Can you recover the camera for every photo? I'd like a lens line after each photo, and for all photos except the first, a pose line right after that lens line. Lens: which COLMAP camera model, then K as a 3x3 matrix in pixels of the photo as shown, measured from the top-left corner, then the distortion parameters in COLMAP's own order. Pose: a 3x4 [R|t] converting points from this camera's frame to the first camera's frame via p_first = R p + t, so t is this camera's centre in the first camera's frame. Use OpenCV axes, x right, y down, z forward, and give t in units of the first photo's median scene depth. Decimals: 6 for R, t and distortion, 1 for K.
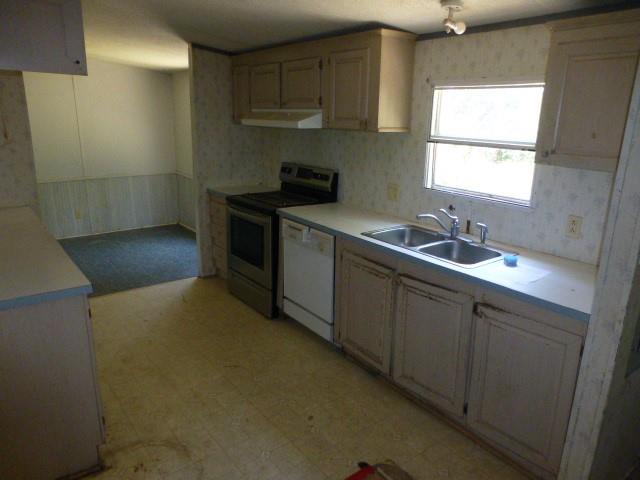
lens RADIAL K [[457.1, 0, 330.4], [0, 457.1, 241.0], [0, 0, 1]] dist [-0.029464, -0.006410]
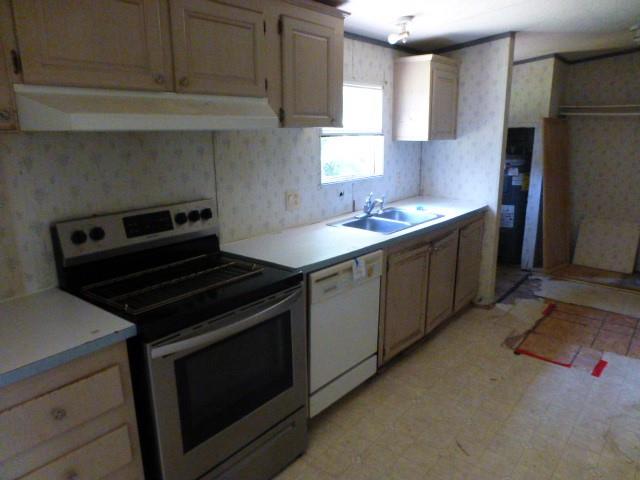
lens RADIAL K [[457.1, 0, 330.4], [0, 457.1, 241.0], [0, 0, 1]] dist [-0.029464, -0.006410]
pose [[-0.221950, -0.256723, 0.940655, -0.731232], [0.259888, 0.914243, 0.310836, -0.298283], [-0.939785, 0.313455, -0.136197, 1.133343]]
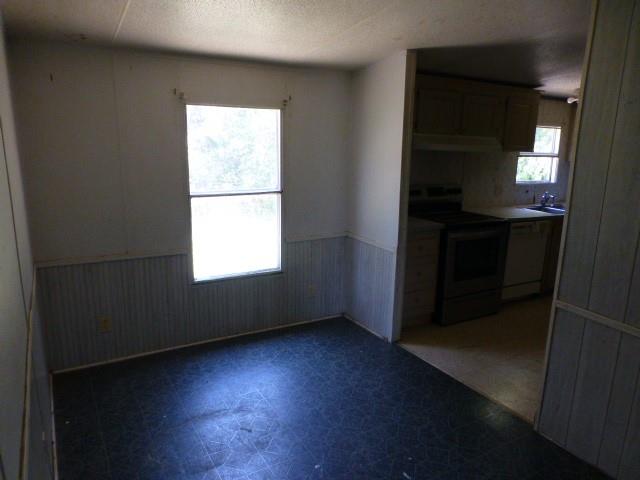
lens RADIAL K [[461.4, 0, 319.8], [0, 461.4, 232.7], [0, 0, 1]] dist [-0.029484, -0.000642]
pose [[0.151892, -0.215653, 0.964584, -1.524748], [0.239710, 0.954809, 0.175721, -0.404177], [-0.958889, 0.204530, 0.196722, 1.368812]]
